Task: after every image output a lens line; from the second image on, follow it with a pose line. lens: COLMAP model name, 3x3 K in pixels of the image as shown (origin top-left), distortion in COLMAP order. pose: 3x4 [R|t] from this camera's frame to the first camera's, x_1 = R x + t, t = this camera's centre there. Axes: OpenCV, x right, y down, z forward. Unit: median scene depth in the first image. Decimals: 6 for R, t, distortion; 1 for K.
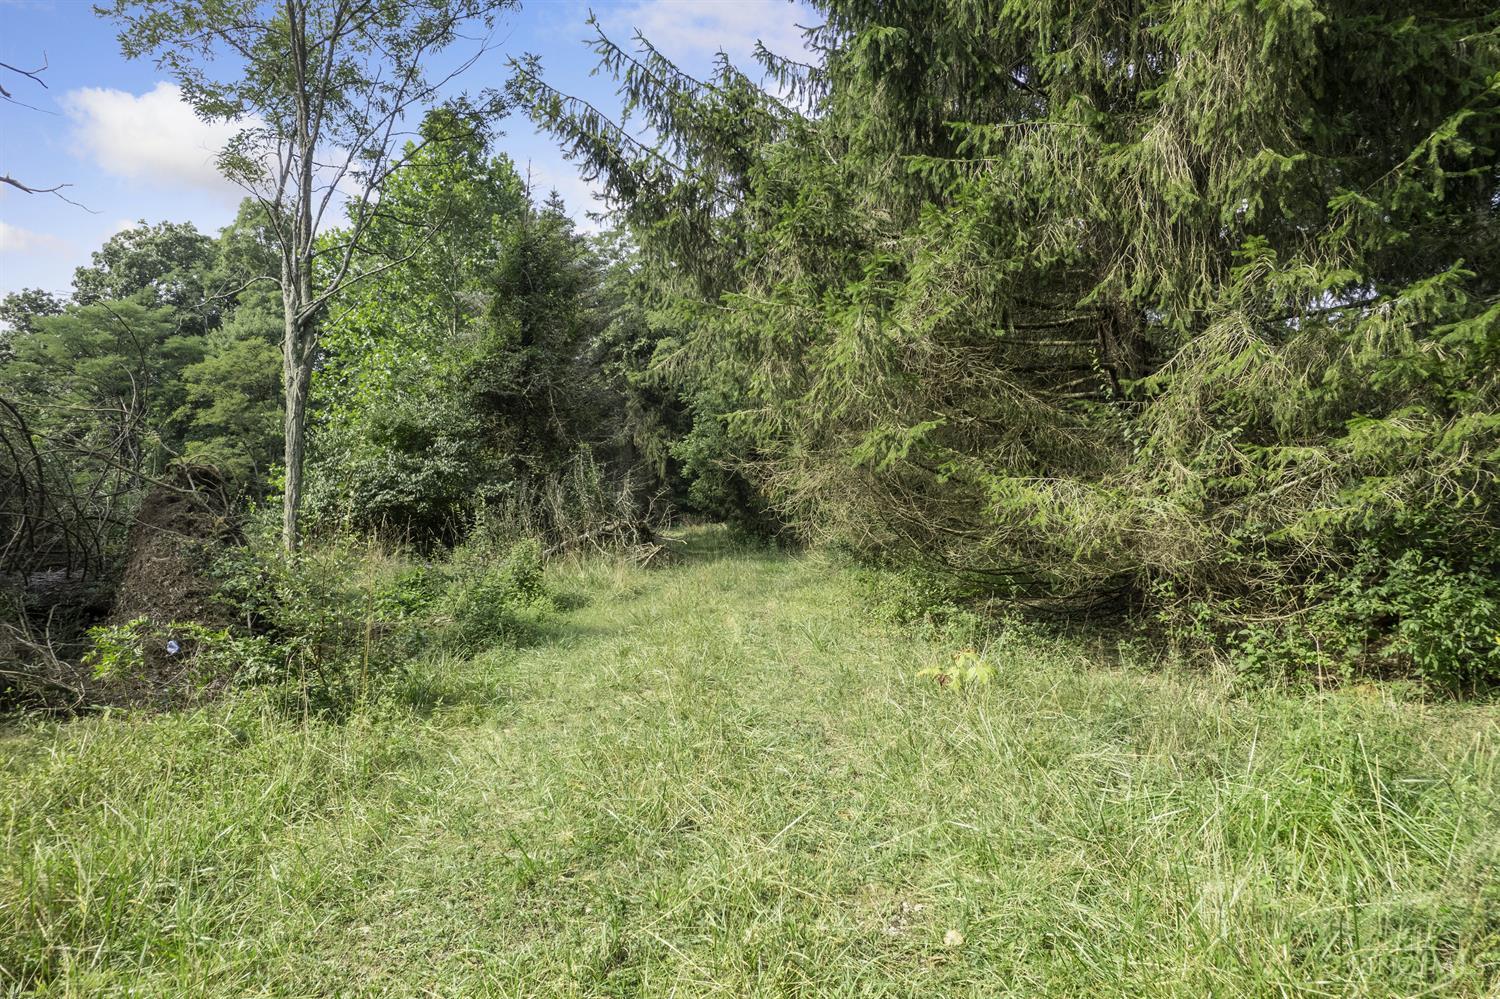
lens RADIAL K [[962.0, 0, 750.0], [0, 962.0, 499.5], [0, 0, 1]] dist [-0.080954, 0.079499]
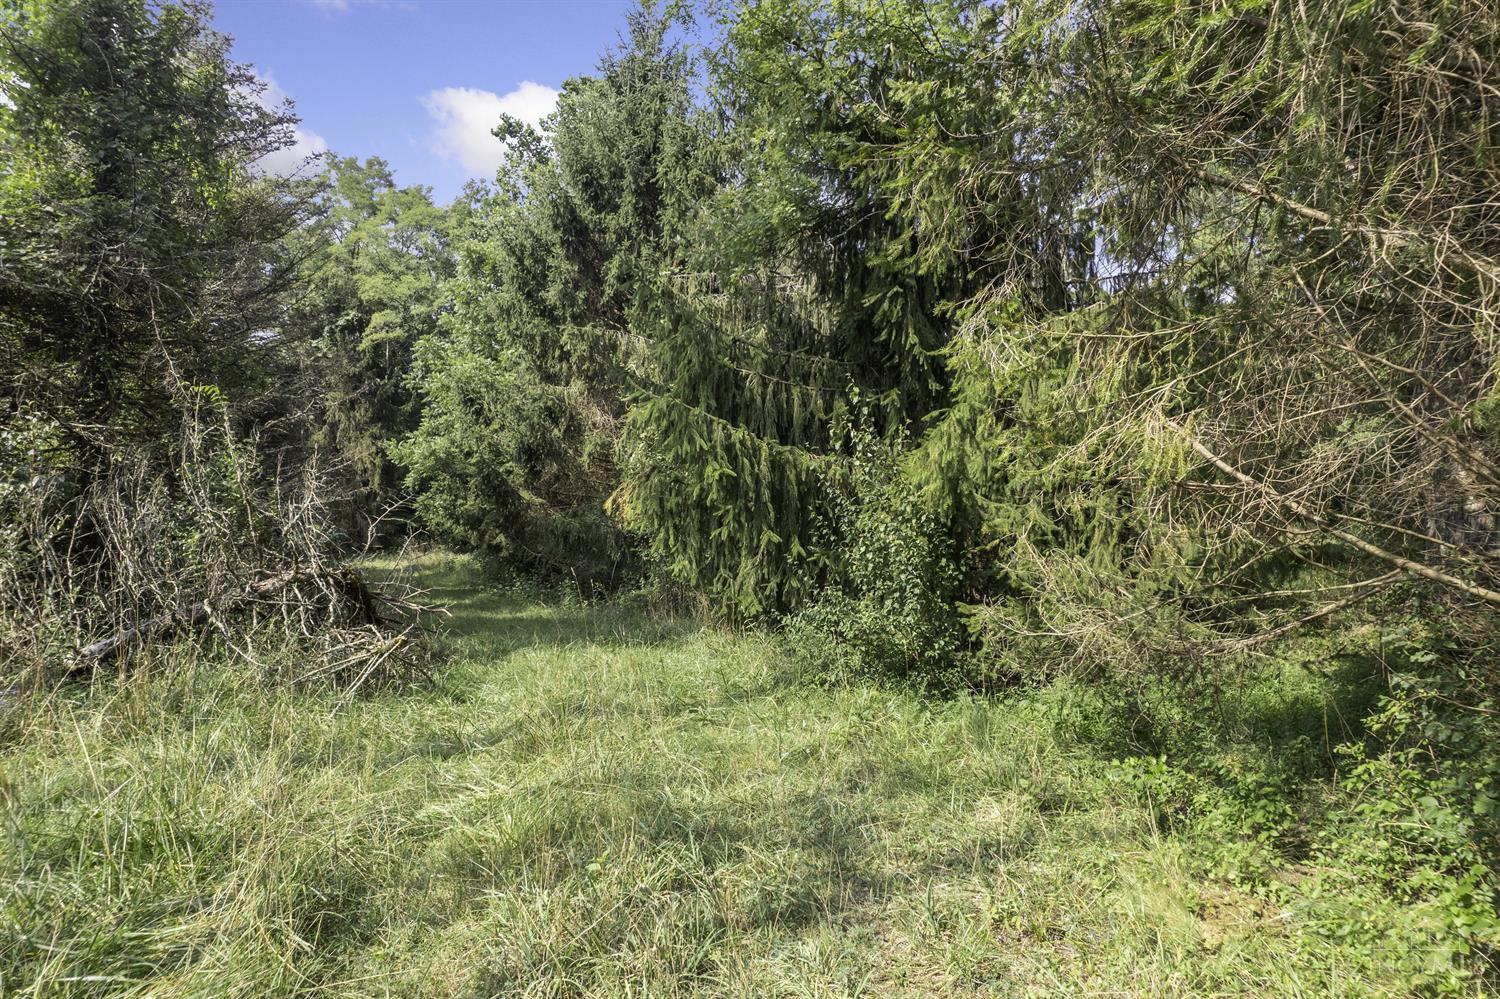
lens RADIAL K [[962.0, 0, 750.0], [0, 962.0, 499.5], [0, 0, 1]] dist [-0.080954, 0.079499]
pose [[0.957968, 0.014879, 0.286490, -0.024779], [-0.008394, 0.999680, -0.023853, -0.000134], [-0.286753, 0.020445, 0.957786, 0.211189]]
